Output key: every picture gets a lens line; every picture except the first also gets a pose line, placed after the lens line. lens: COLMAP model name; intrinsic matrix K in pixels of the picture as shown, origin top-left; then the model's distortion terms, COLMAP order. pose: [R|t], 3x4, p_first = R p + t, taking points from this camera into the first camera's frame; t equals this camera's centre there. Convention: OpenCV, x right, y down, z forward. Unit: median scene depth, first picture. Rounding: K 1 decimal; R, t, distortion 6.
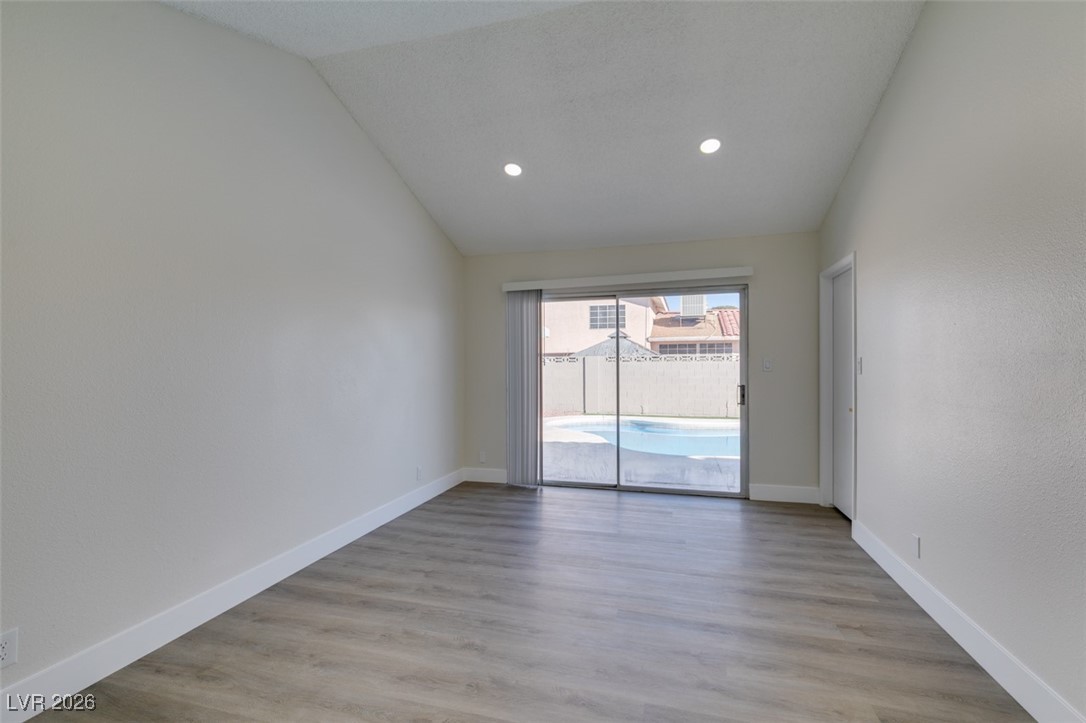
lens RADIAL K [[487.4, 0, 538.9], [0, 487.4, 361.8], [0, 0, 1]] dist [0.003664, 0.000405]
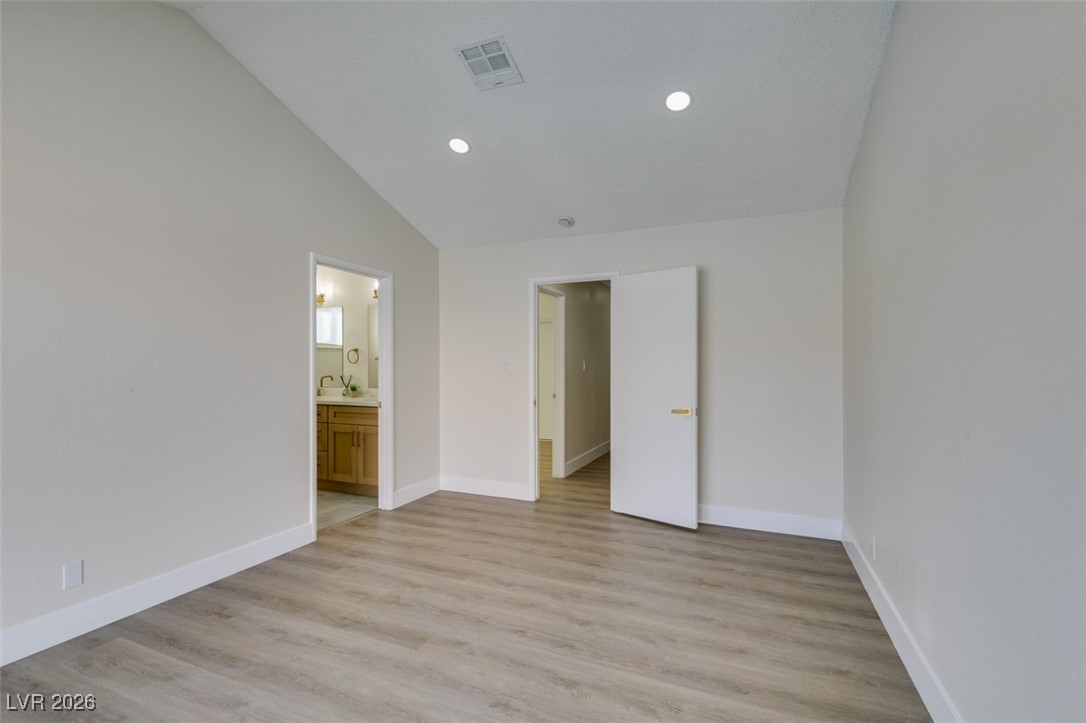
lens RADIAL K [[479.2, 0, 550.3], [0, 479.2, 372.0], [0, 0, 1]] dist [0.001296, 0.000317]
pose [[-0.994109, 0.000533, 0.108383, -0.103767], [0.001236, 0.999979, 0.006418, 0.009396], [-0.108377, 0.006514, -0.994089, 1.159522]]
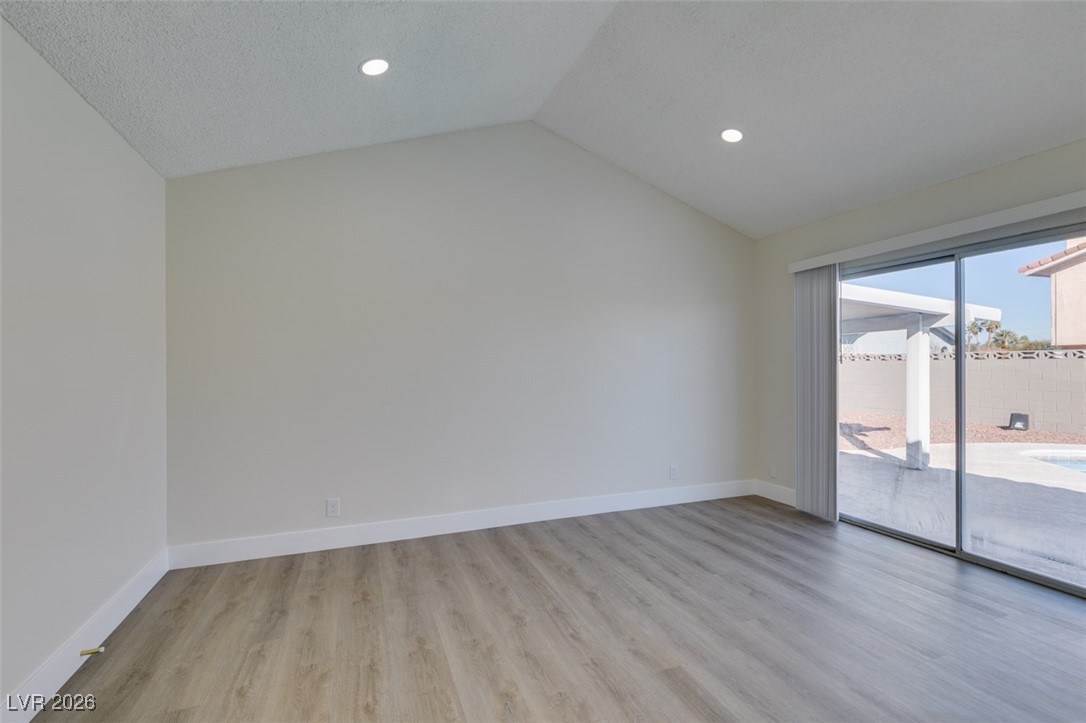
lens RADIAL K [[487.4, 0, 538.9], [0, 487.4, 361.8], [0, 0, 1]] dist [0.003664, 0.000405]
pose [[0.600019, -0.002712, -0.799981, 0.428579], [0.004625, 0.999989, 0.000079, 0.003658], [0.799972, -0.003748, 0.600025, 0.215040]]
